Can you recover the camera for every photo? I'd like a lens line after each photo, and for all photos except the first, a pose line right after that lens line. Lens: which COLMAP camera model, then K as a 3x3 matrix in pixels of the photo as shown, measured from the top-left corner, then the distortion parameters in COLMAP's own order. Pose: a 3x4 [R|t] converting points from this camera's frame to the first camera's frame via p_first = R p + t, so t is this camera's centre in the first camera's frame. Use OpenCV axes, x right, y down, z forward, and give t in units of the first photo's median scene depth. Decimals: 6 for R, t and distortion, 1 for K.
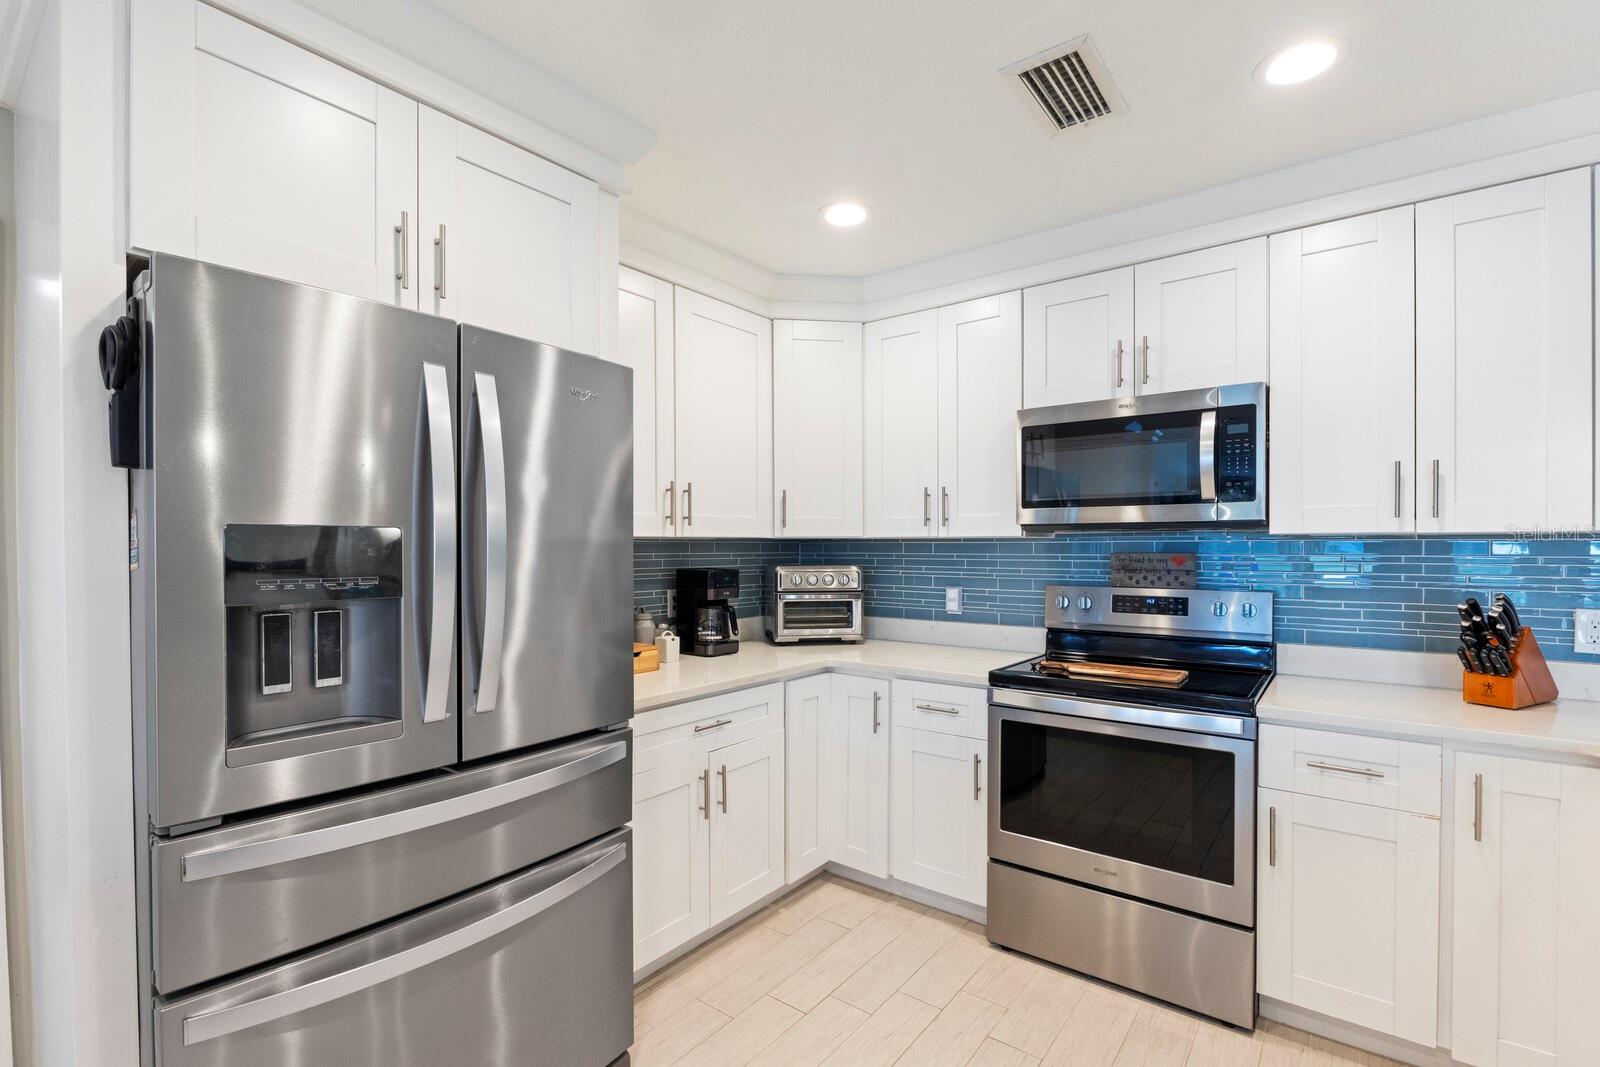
lens RADIAL K [[717.5, 0, 806.8], [0, 717.5, 550.4], [0, 0, 1]] dist [0.000416, -0.001334]
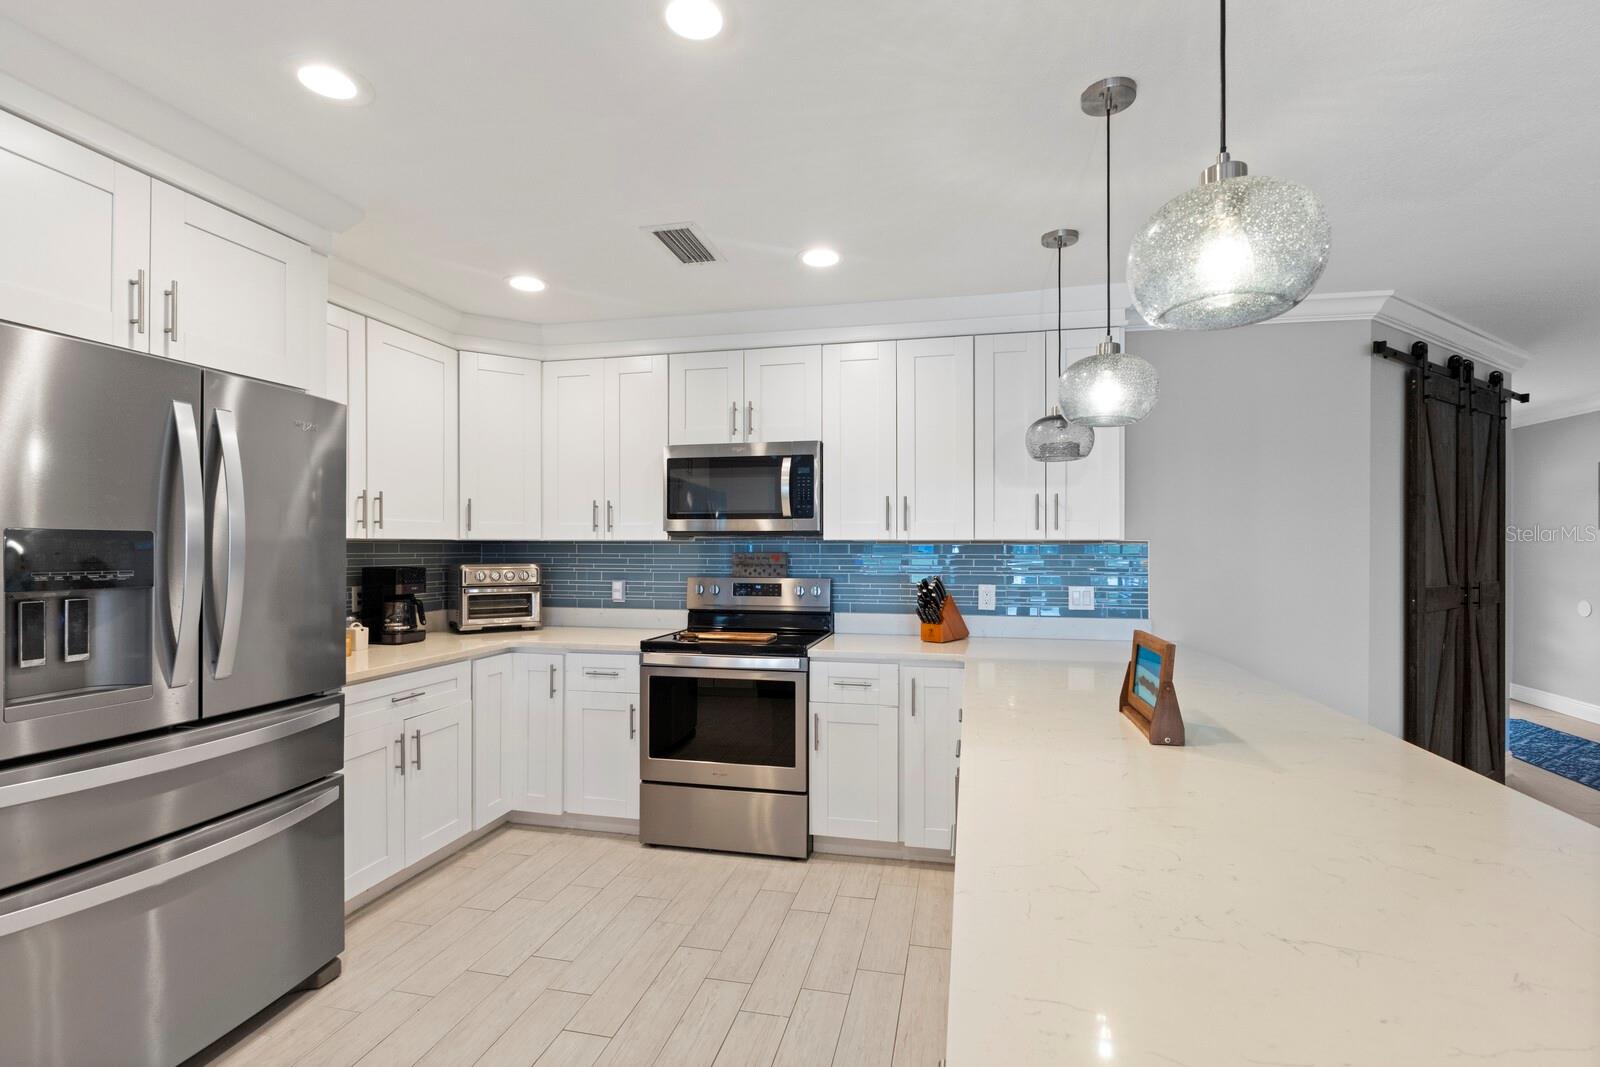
lens RADIAL K [[717.5, 0, 793.6], [0, 717.5, 546.2], [0, 0, 1]] dist [0.000416, -0.001334]
pose [[0.914033, 0.003118, 0.405627, -0.028471], [0.000242, 0.999966, -0.008230, 0.002910], [-0.405639, 0.007621, 0.914001, -0.337211]]
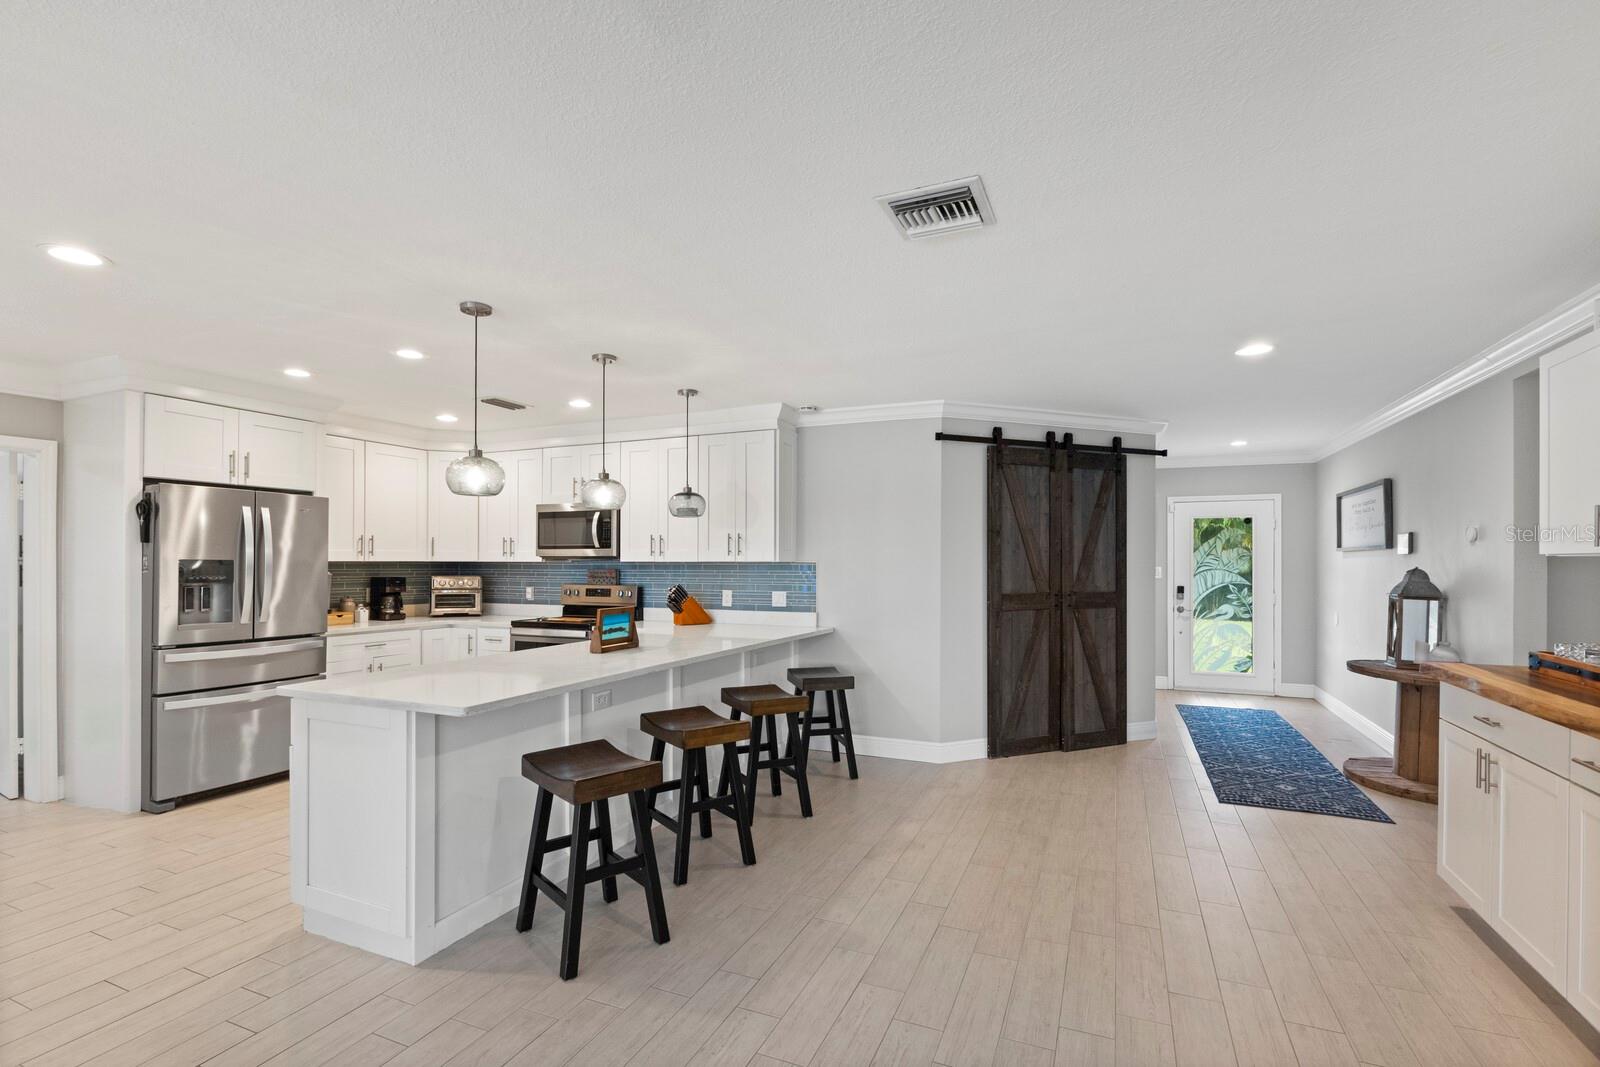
lens RADIAL K [[717.5, 0, 788.5], [0, 717.5, 557.1], [0, 0, 1]] dist [0.000416, -0.001334]
pose [[0.974290, 0.004962, 0.225241, 0.596826], [-0.001234, 0.999860, -0.016688, 0.002575], [-0.225293, 0.015981, 0.974160, -1.427795]]
